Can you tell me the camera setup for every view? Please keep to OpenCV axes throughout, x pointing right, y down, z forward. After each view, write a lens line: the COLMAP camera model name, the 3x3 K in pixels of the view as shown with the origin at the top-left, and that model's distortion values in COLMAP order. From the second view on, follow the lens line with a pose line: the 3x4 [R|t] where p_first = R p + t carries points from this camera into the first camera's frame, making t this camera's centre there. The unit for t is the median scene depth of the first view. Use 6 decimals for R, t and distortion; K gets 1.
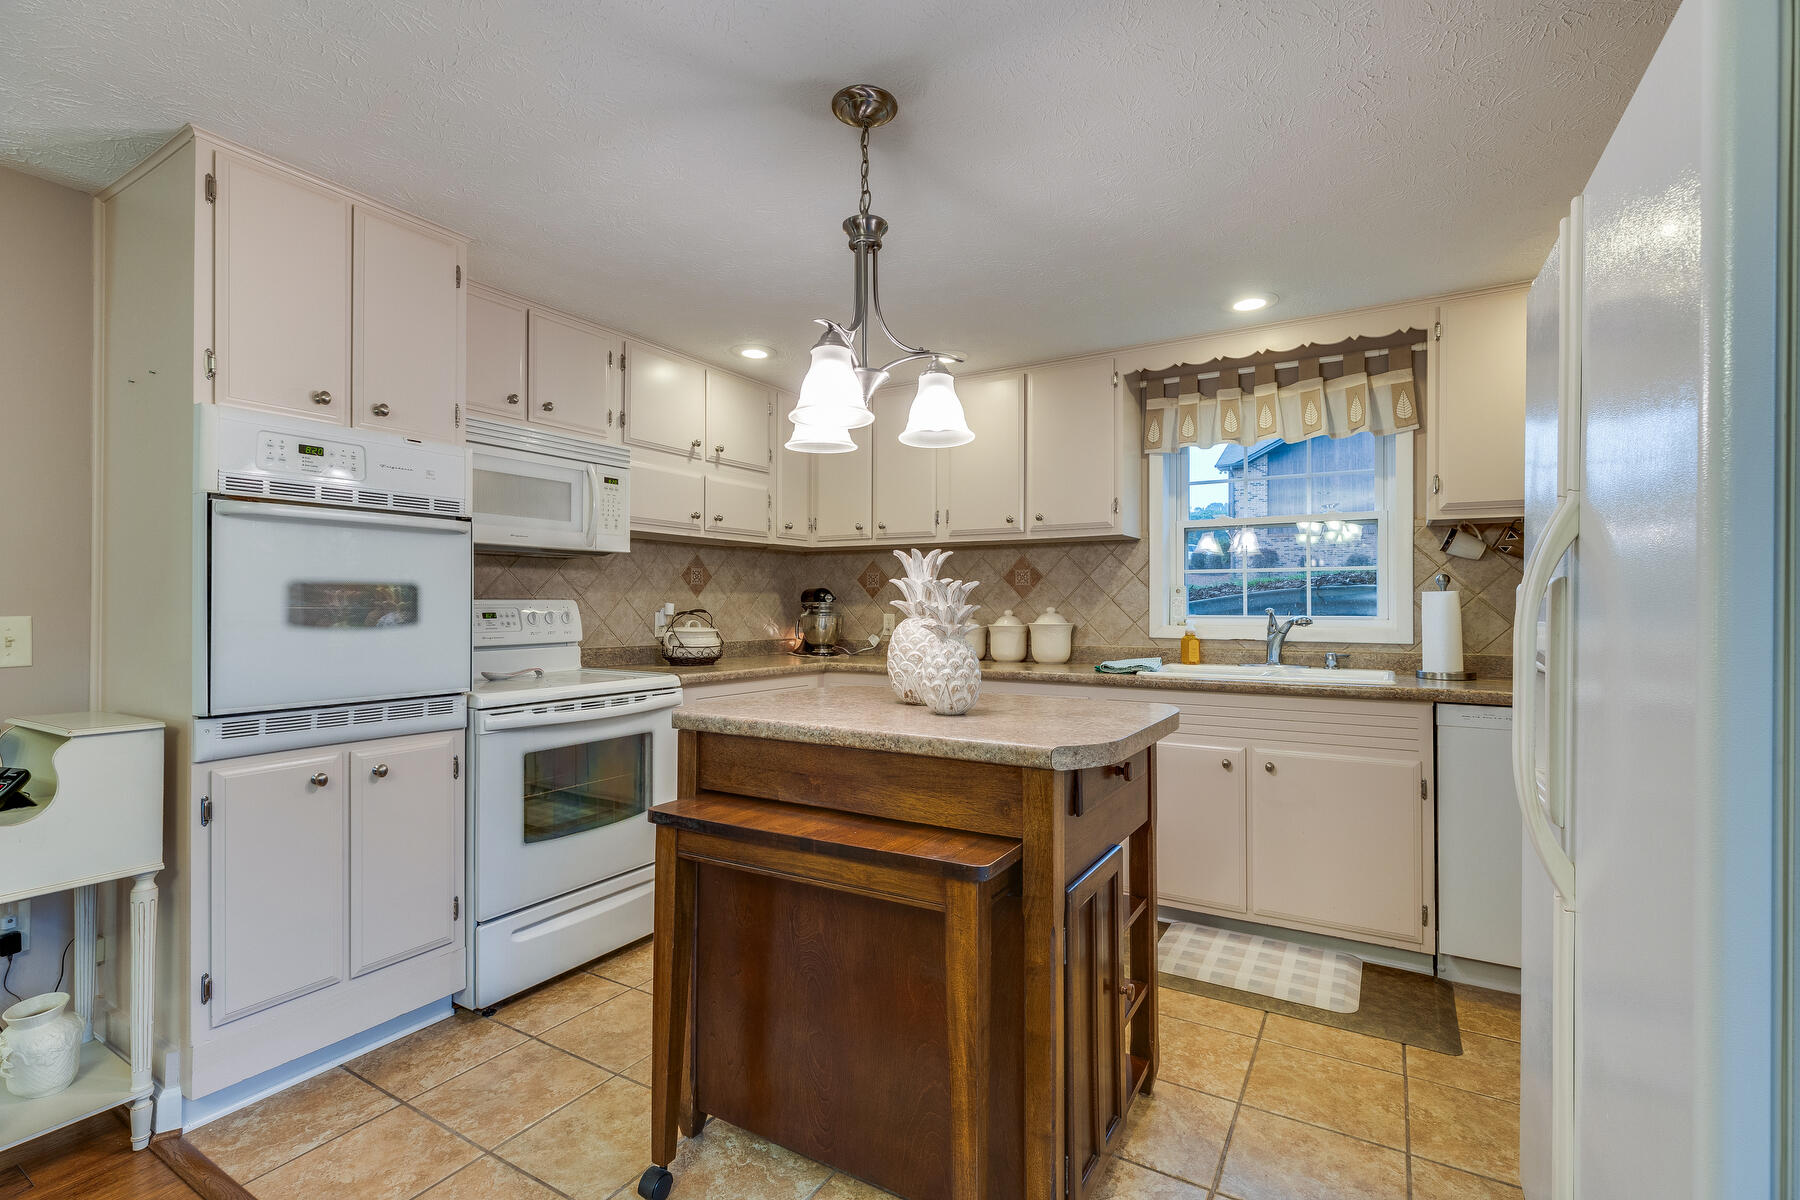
lens RADIAL K [[811.1, 0, 900.0], [0, 811.1, 600.0], [0, 0, 1]] dist [0.002919, 0.000408]
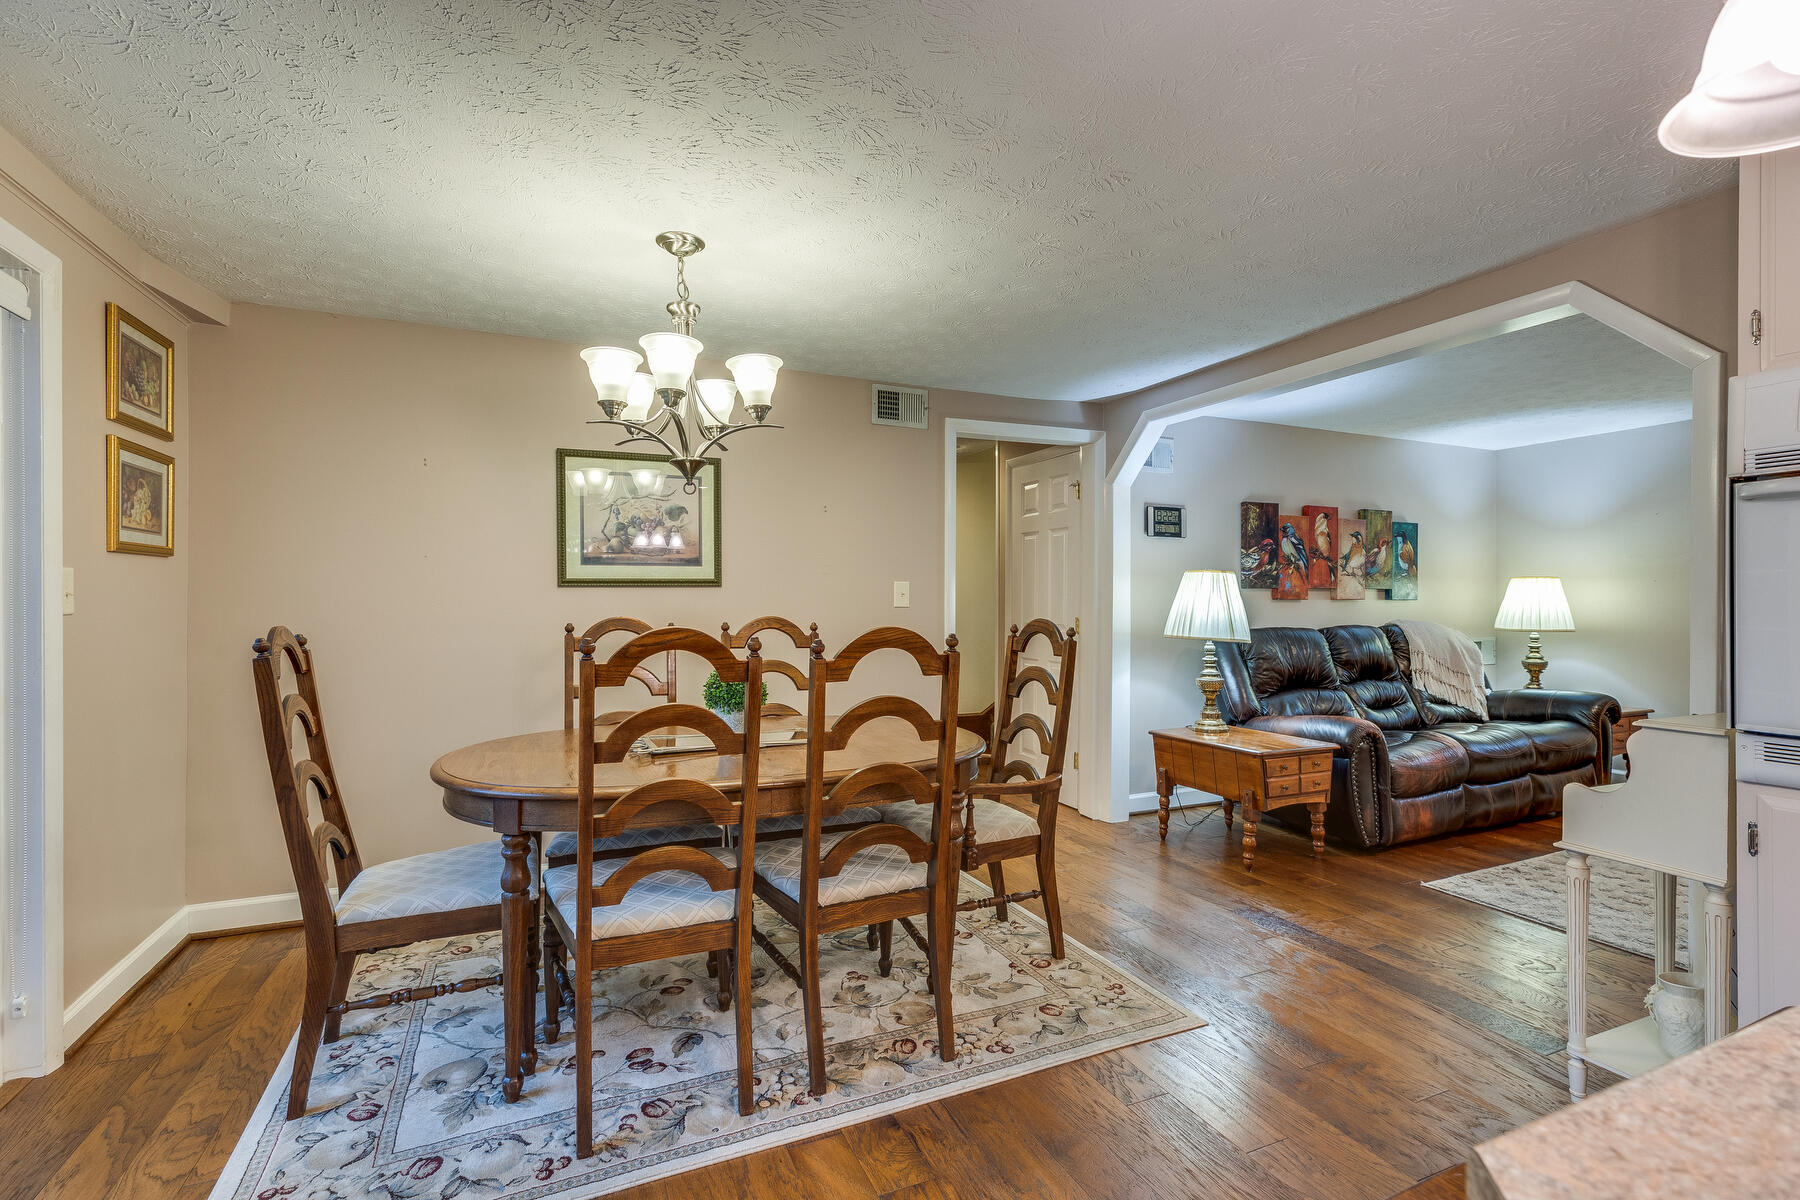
lens RADIAL K [[811.1, 0, 900.0], [0, 811.1, 600.0], [0, 0, 1]] dist [0.002919, 0.000408]
pose [[-0.567553, 0.002377, -0.823333, 0.394830], [-0.003178, 0.999982, 0.005077, 0.000238], [0.823331, 0.005498, -0.567535, 0.746345]]
